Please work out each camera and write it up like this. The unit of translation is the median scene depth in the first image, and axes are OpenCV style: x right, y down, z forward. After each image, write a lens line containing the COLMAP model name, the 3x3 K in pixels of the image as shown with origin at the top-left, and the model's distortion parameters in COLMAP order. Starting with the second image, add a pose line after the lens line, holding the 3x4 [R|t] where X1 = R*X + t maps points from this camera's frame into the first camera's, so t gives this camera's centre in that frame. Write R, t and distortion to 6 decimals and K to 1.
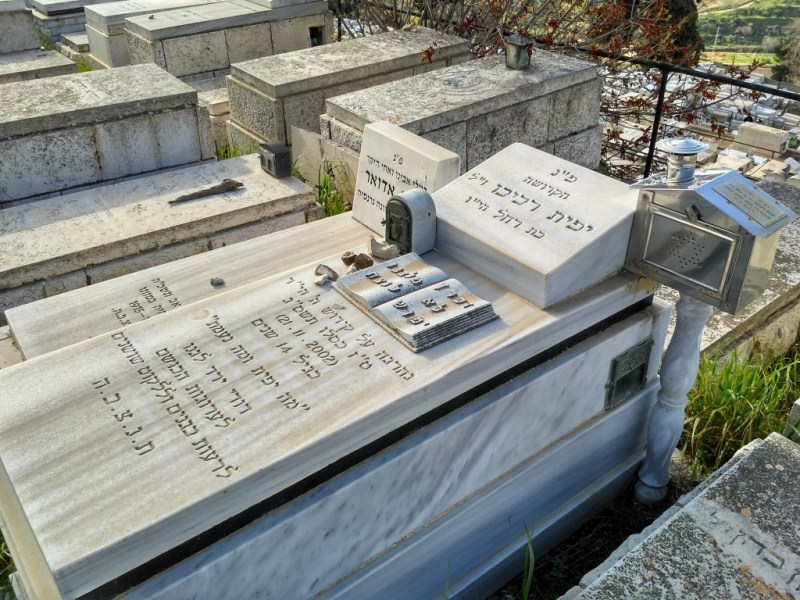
lens RADIAL K [[677.2, 0, 400.0], [0, 677.2, 300.0], [0, 0, 1]] dist [0.002269, -0.202477]
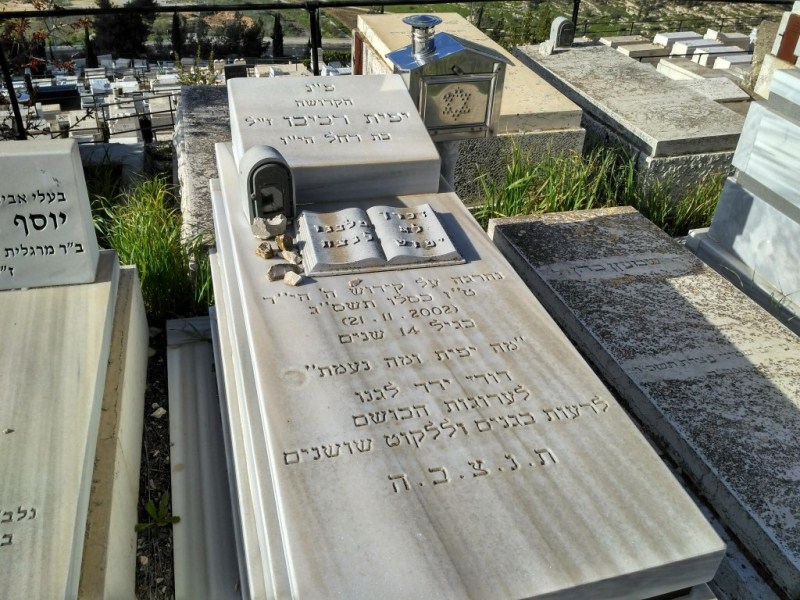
lens RADIAL K [[677.2, 0, 400.0], [0, 677.2, 300.0], [0, 0, 1]] dist [0.002269, -0.202477]
pose [[0.426008, -0.532632, 0.731314, -0.782401], [0.453305, 0.825211, 0.336959, -0.262072], [-0.782964, 0.187962, 0.592991, 0.456378]]
